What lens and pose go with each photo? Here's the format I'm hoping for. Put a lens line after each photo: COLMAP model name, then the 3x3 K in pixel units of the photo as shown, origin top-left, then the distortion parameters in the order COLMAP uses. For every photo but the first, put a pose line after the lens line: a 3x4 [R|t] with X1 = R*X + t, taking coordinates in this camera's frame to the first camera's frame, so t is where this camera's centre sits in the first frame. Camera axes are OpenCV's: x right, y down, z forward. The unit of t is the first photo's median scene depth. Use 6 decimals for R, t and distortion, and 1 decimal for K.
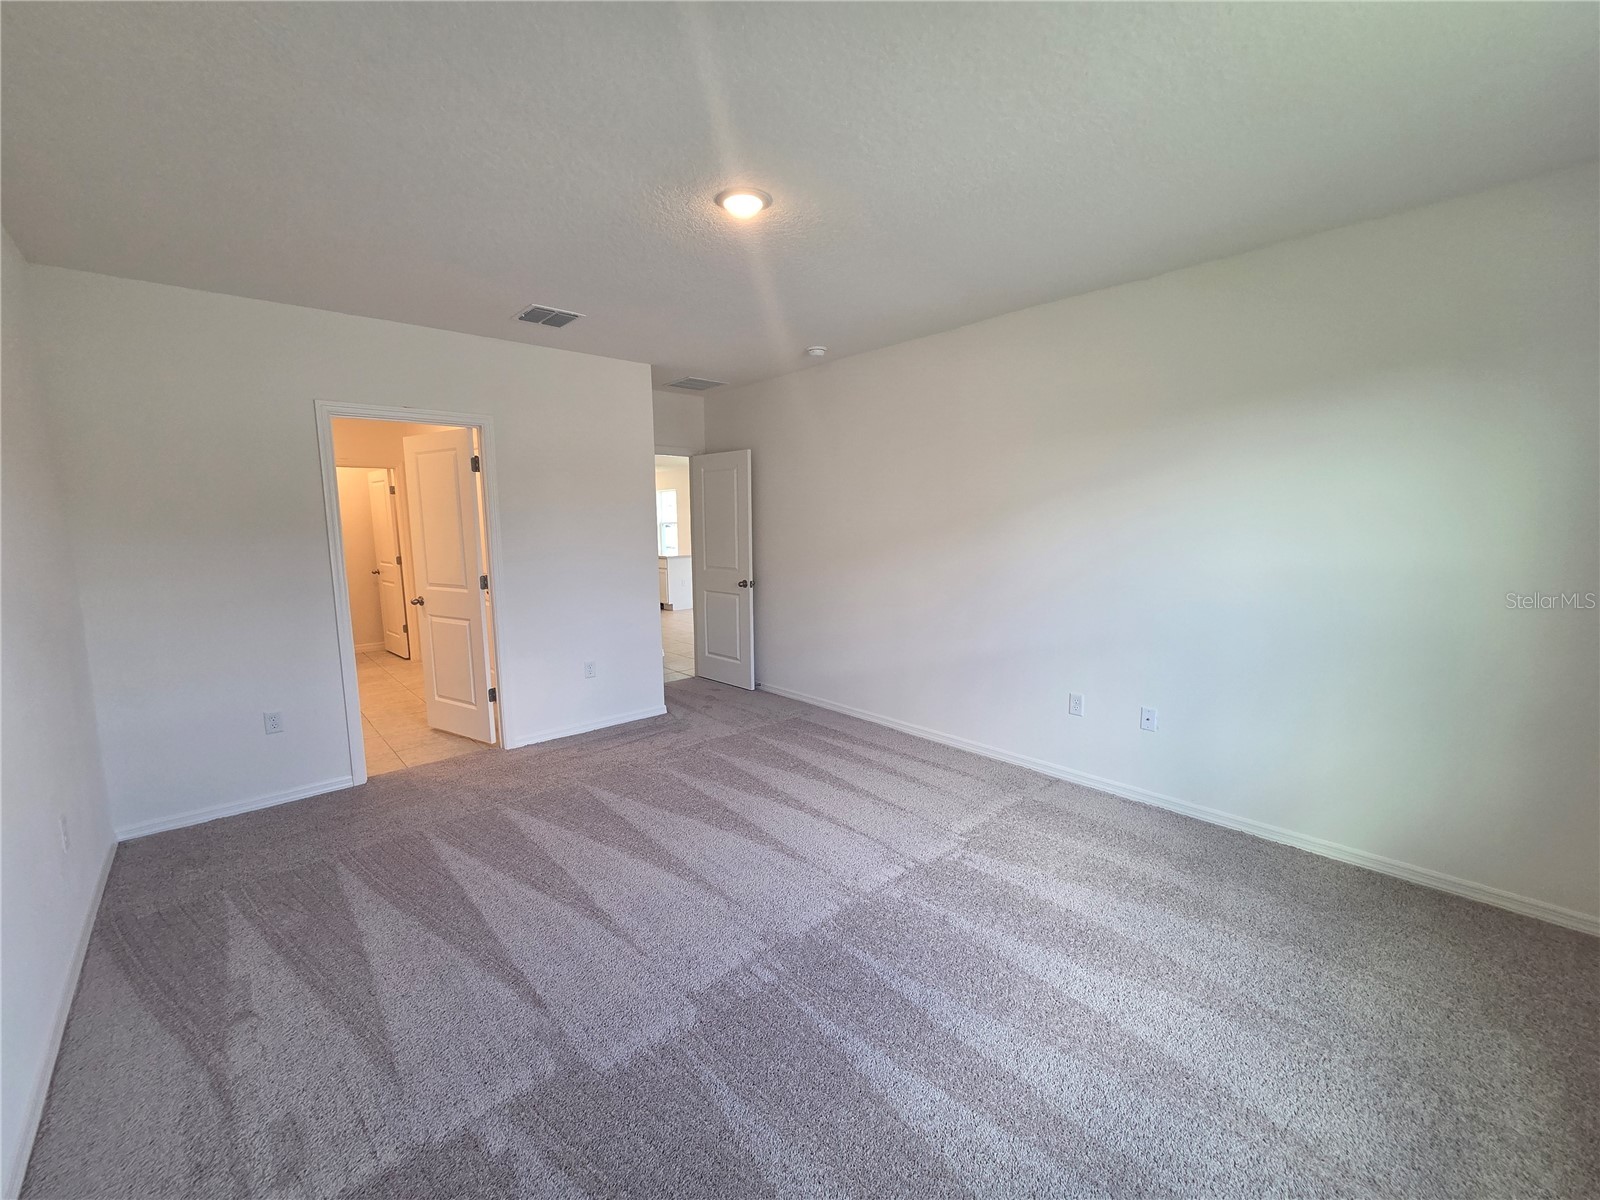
lens RADIAL K [[657.7, 0, 788.2], [0, 657.7, 596.6], [0, 0, 1]] dist [0.000955, 0.001610]
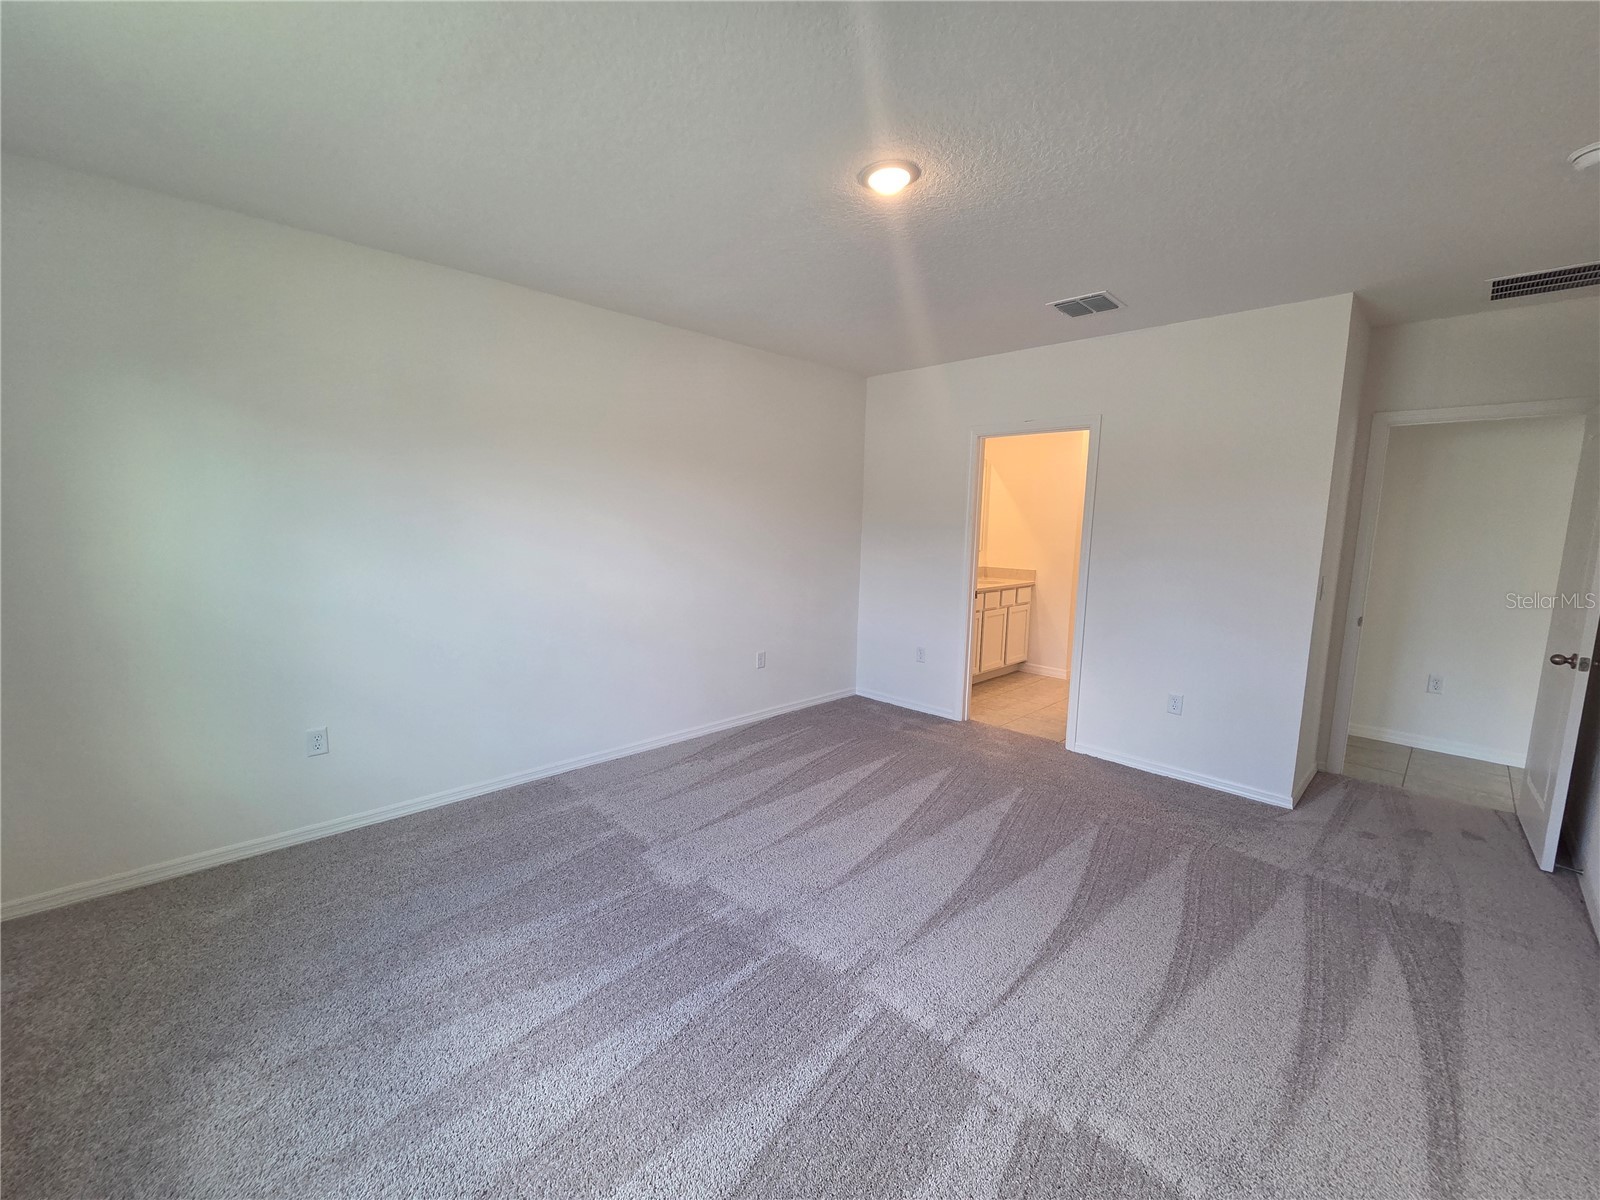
lens RADIAL K [[657.7, 0, 786.6], [0, 657.7, 599.1], [0, 0, 1]] dist [0.000955, 0.001610]
pose [[0.044188, 0.136166, -0.989700, 0.636389], [-0.135553, 0.982323, 0.129098, -0.078765], [0.989784, 0.128452, 0.061865, 0.599532]]
